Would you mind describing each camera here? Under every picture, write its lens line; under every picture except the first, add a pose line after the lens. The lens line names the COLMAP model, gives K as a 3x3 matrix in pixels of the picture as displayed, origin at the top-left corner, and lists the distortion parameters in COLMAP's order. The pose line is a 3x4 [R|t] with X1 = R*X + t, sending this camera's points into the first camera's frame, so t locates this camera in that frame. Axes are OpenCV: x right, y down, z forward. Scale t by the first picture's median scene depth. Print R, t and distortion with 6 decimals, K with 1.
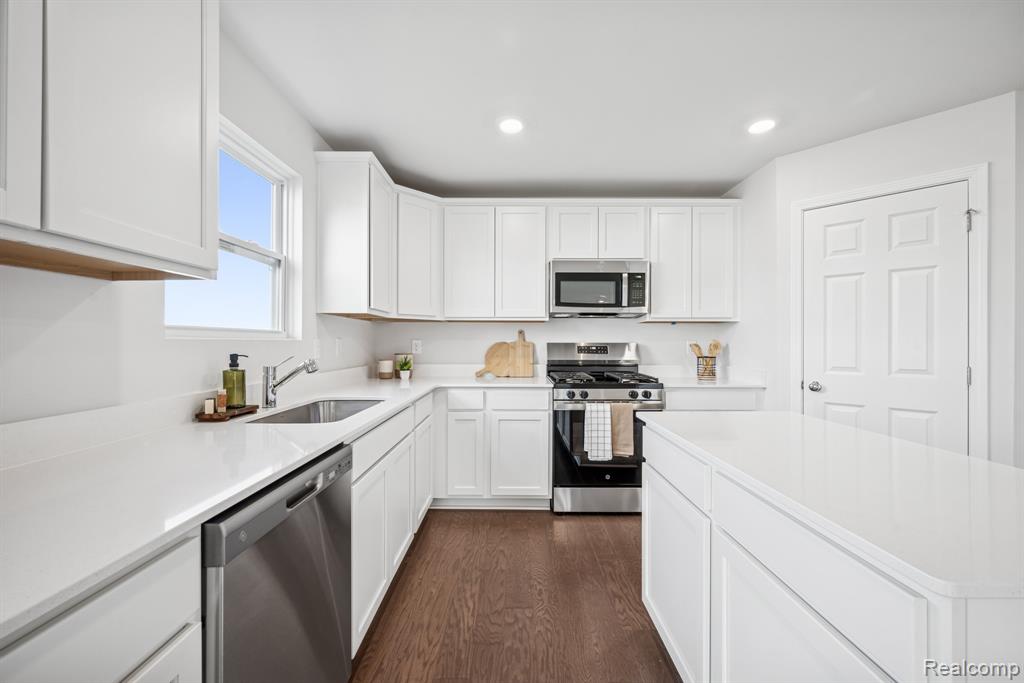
lens RADIAL K [[406.5, 0, 511.4], [0, 406.5, 349.3], [0, 0, 1]] dist [-0.000162, -0.000051]
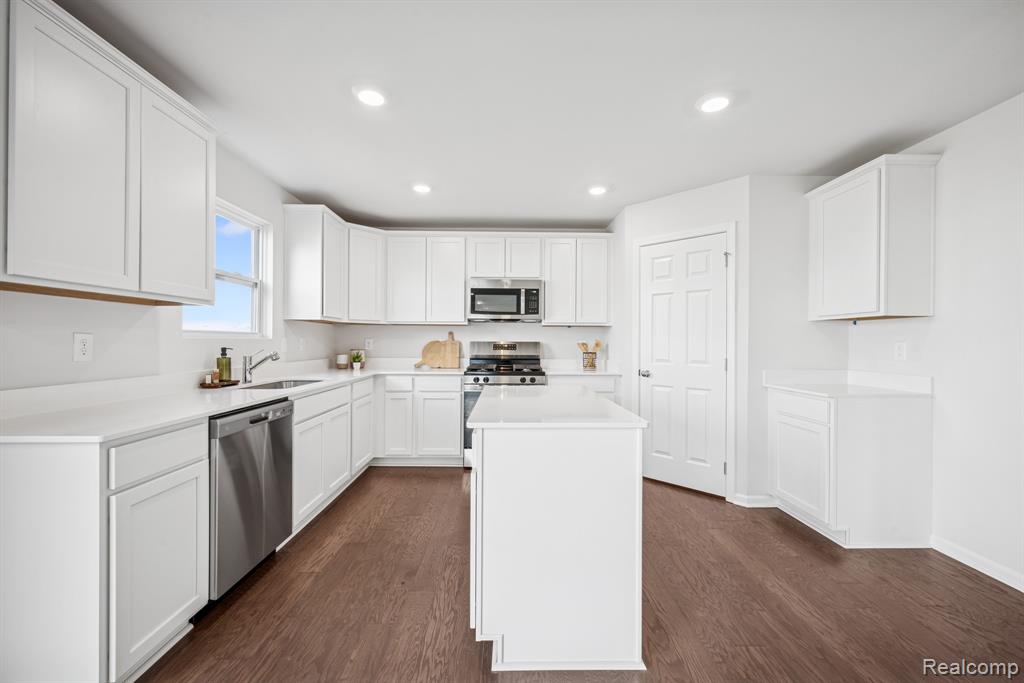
lens RADIAL K [[407.2, 0, 513.1], [0, 407.2, 347.7], [0, 0, 1]] dist [-0.000226, -0.000054]
pose [[0.999845, 0.003115, 0.017341, 0.241631], [-0.003087, 0.999994, -0.001598, 0.006423], [-0.017346, 0.001544, 0.999848, -0.351094]]
